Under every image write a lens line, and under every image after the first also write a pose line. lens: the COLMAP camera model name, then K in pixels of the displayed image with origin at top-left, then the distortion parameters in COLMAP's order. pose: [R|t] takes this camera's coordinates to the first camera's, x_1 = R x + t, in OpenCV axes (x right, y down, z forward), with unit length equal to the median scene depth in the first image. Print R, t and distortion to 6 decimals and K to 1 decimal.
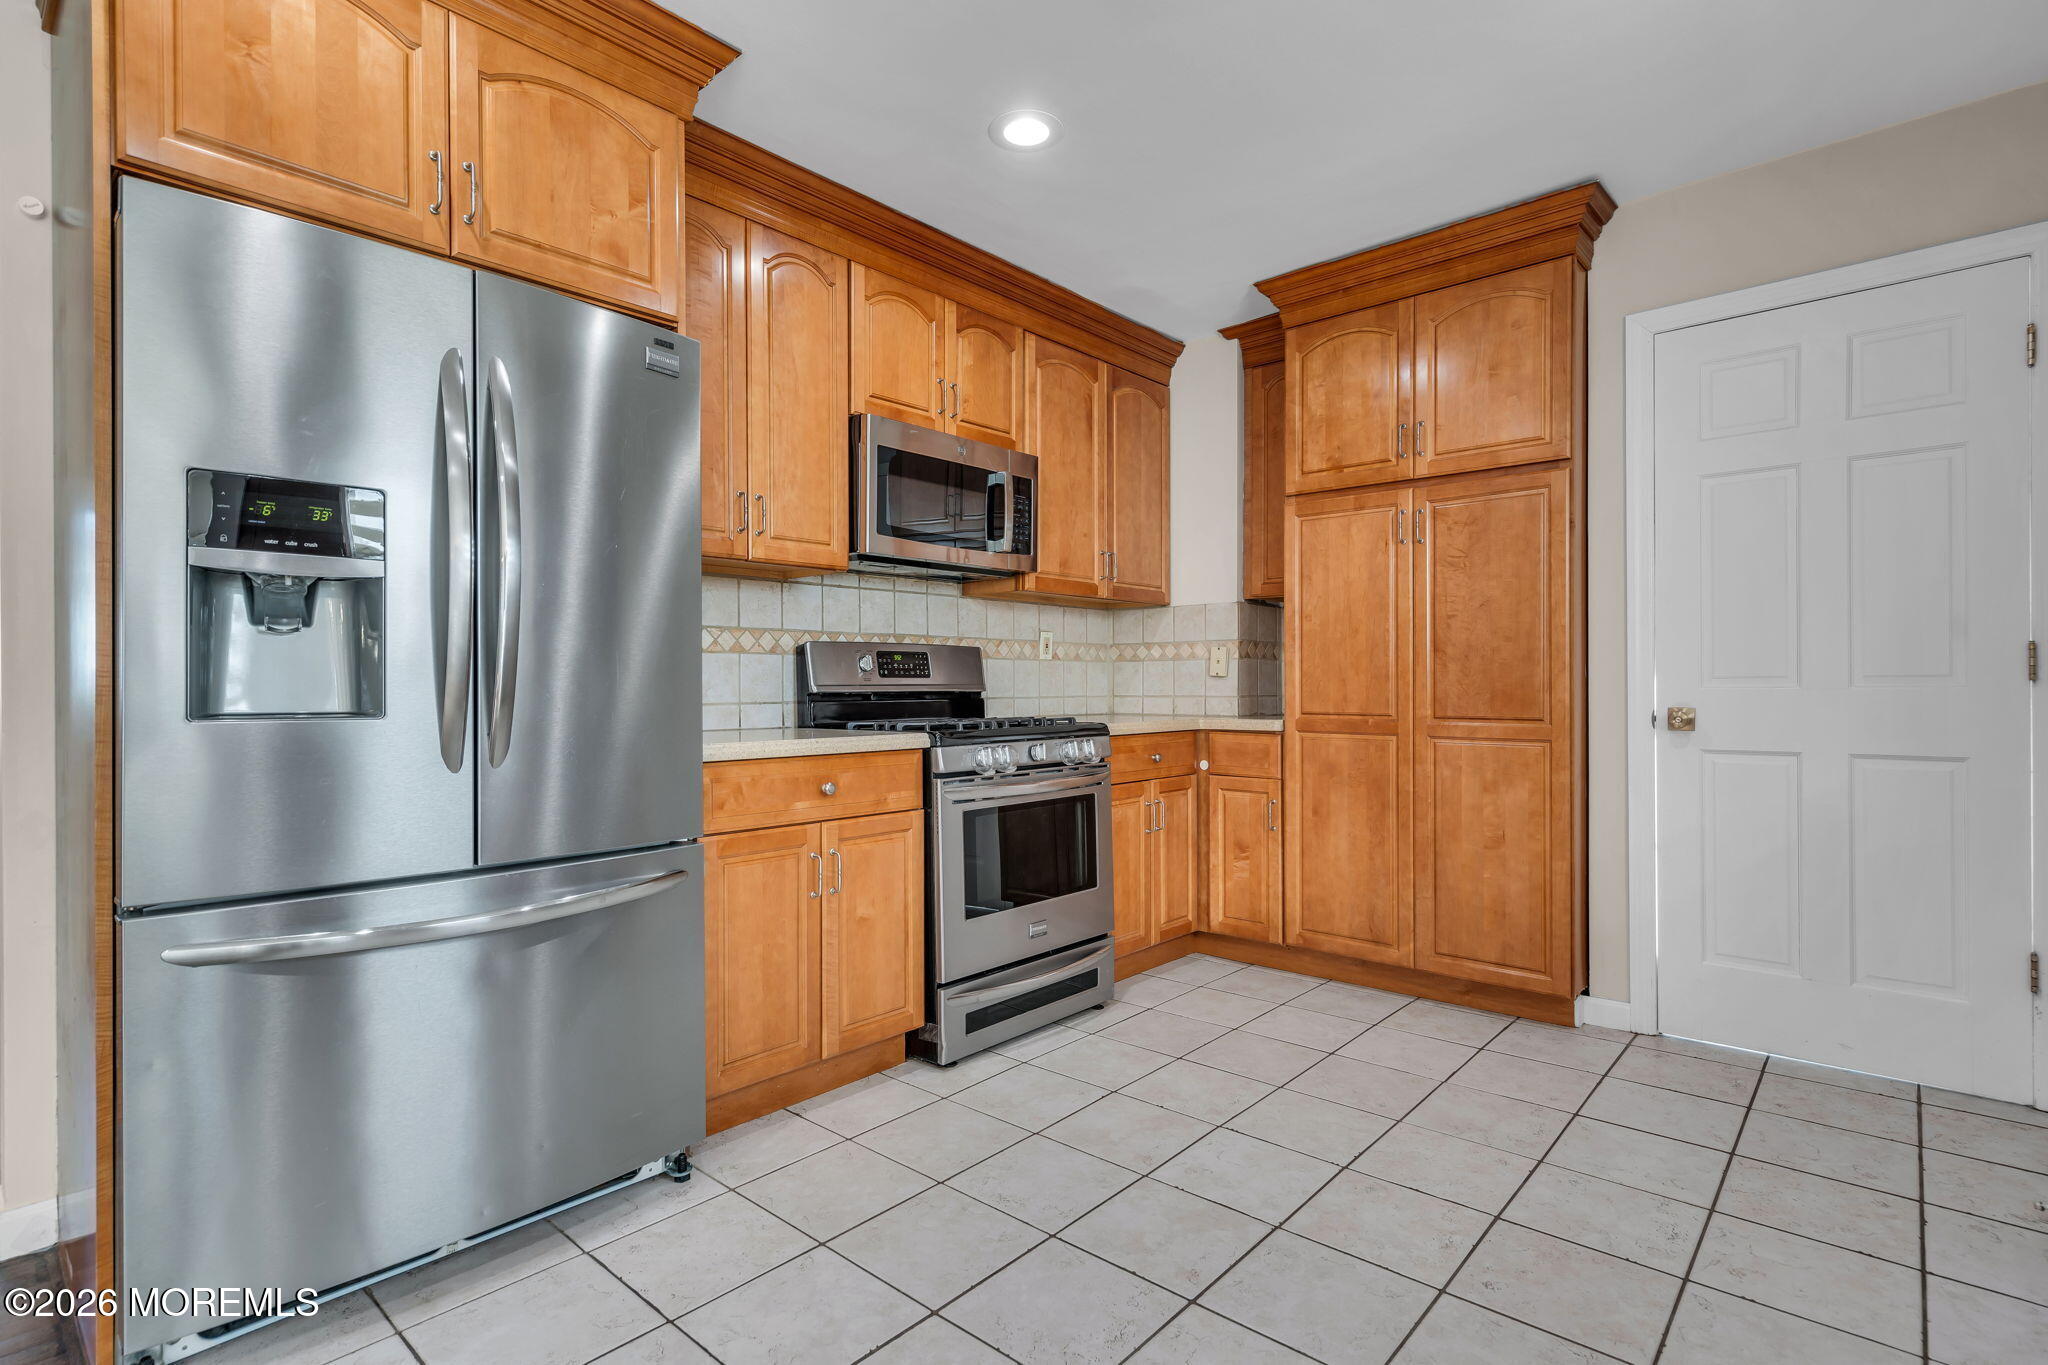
lens RADIAL K [[1002.3, 0, 1018.5], [0, 1002.3, 681.7], [0, 0, 1]] dist [0.003390, 0.001738]
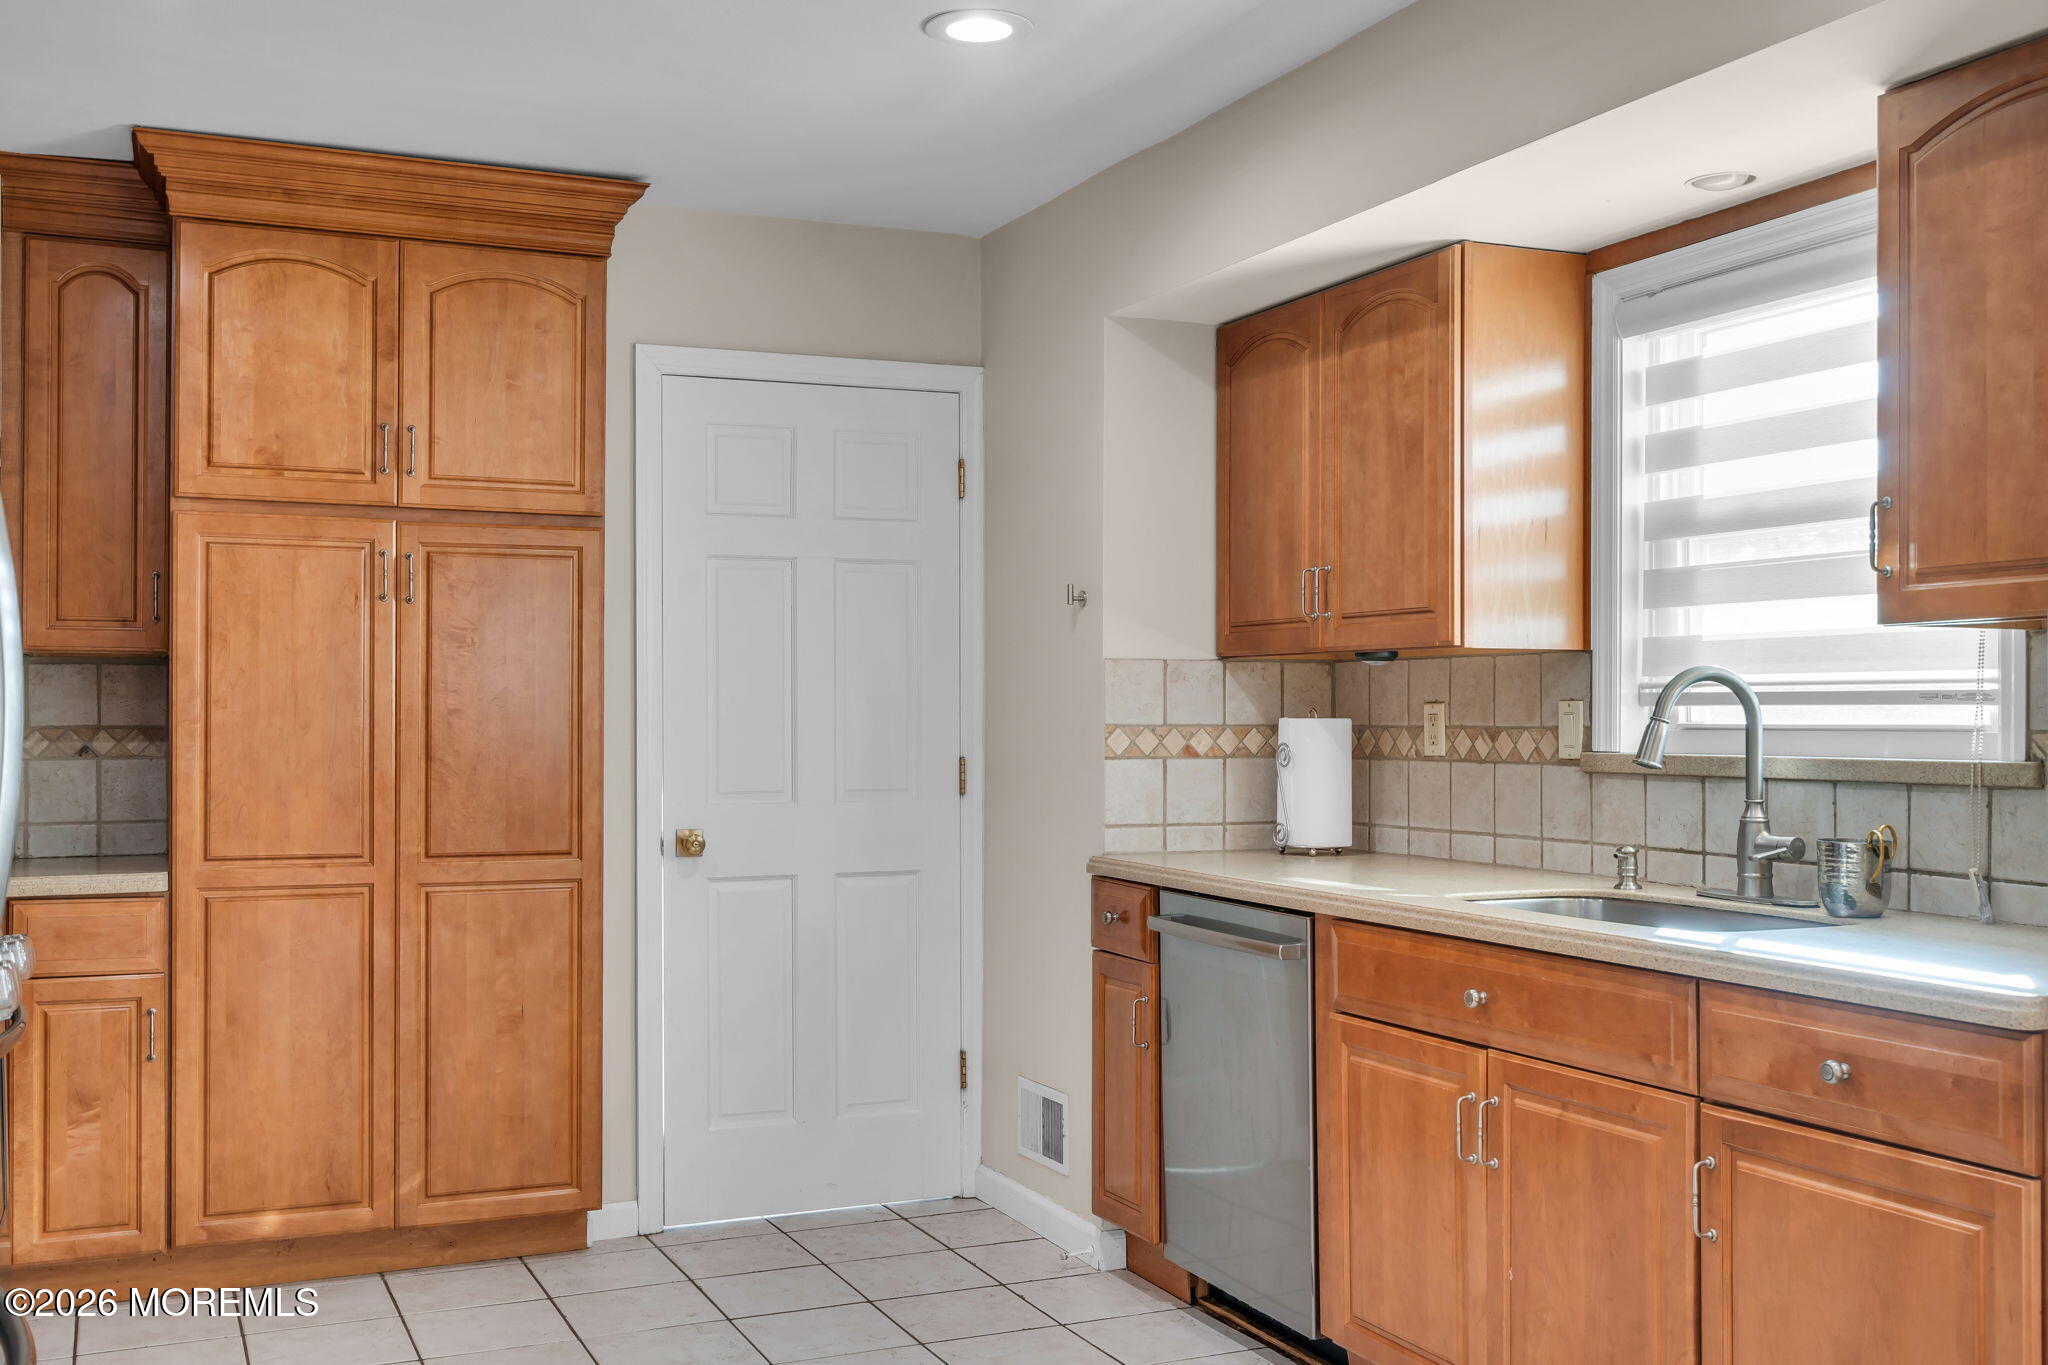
lens RADIAL K [[2053.5, 0, 1029.0], [0, 2053.5, 692.2], [0, 0, 1]] dist [0.021830, 0.000000]
pose [[0.407434, 0.015109, 0.913110, -0.717383], [-0.004489, 0.999884, -0.014542, -0.058998], [-0.913224, 0.001826, 0.407455, 0.040236]]
